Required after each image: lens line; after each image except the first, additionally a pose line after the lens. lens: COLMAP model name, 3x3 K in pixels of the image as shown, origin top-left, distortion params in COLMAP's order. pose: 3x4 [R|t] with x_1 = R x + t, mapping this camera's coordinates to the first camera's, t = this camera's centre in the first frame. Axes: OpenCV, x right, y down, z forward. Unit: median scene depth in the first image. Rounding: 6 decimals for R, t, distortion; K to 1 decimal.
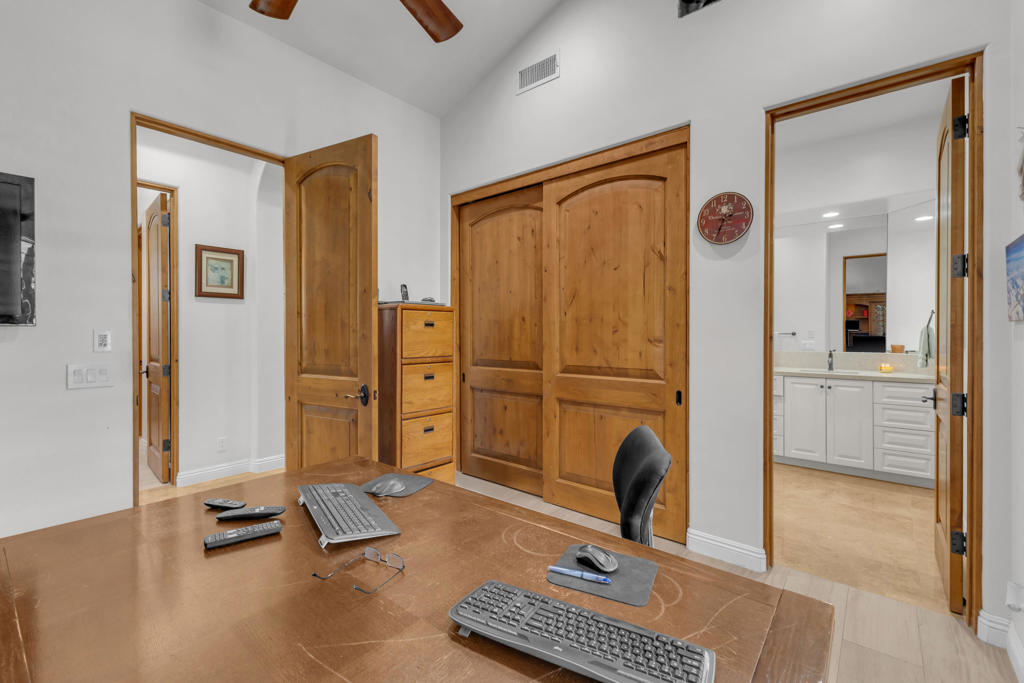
lens RADIAL K [[434.4, 0, 512.0], [0, 434.4, 340.9], [0, 0, 1]] dist [0.007351, -0.000750]
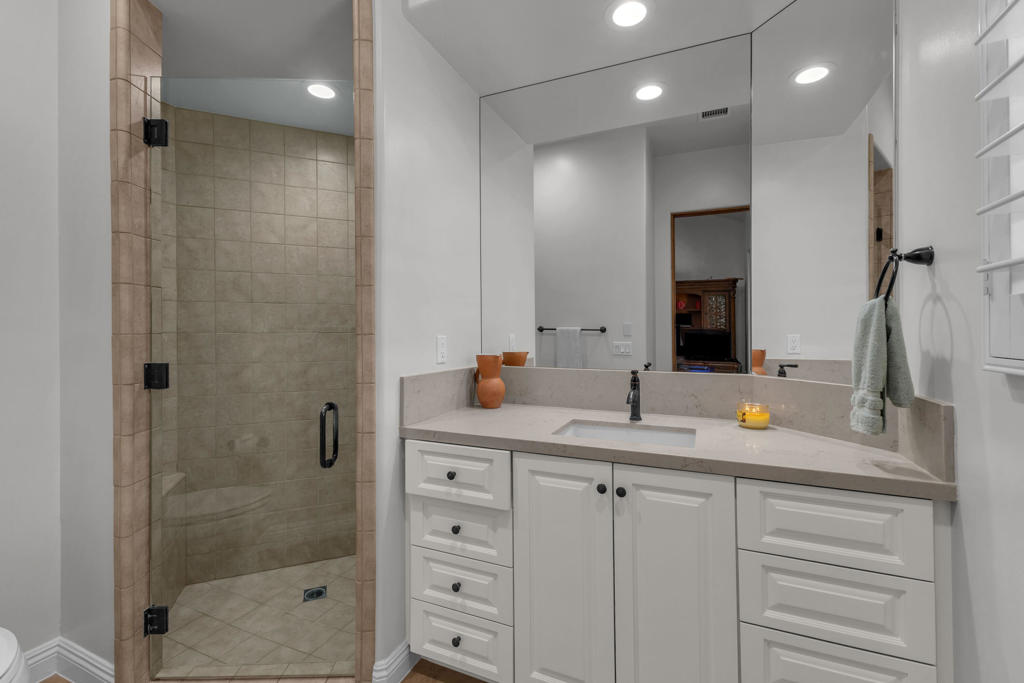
lens RADIAL K [[434.4, 0, 511.1], [0, 434.4, 335.9], [0, 0, 1]] dist [0.007351, -0.000750]
pose [[0.960413, -0.000906, 0.278579, 0.458172], [0.002743, 0.999977, -0.006207, -0.005755], [-0.278566, 0.006725, 0.960393, 0.582414]]
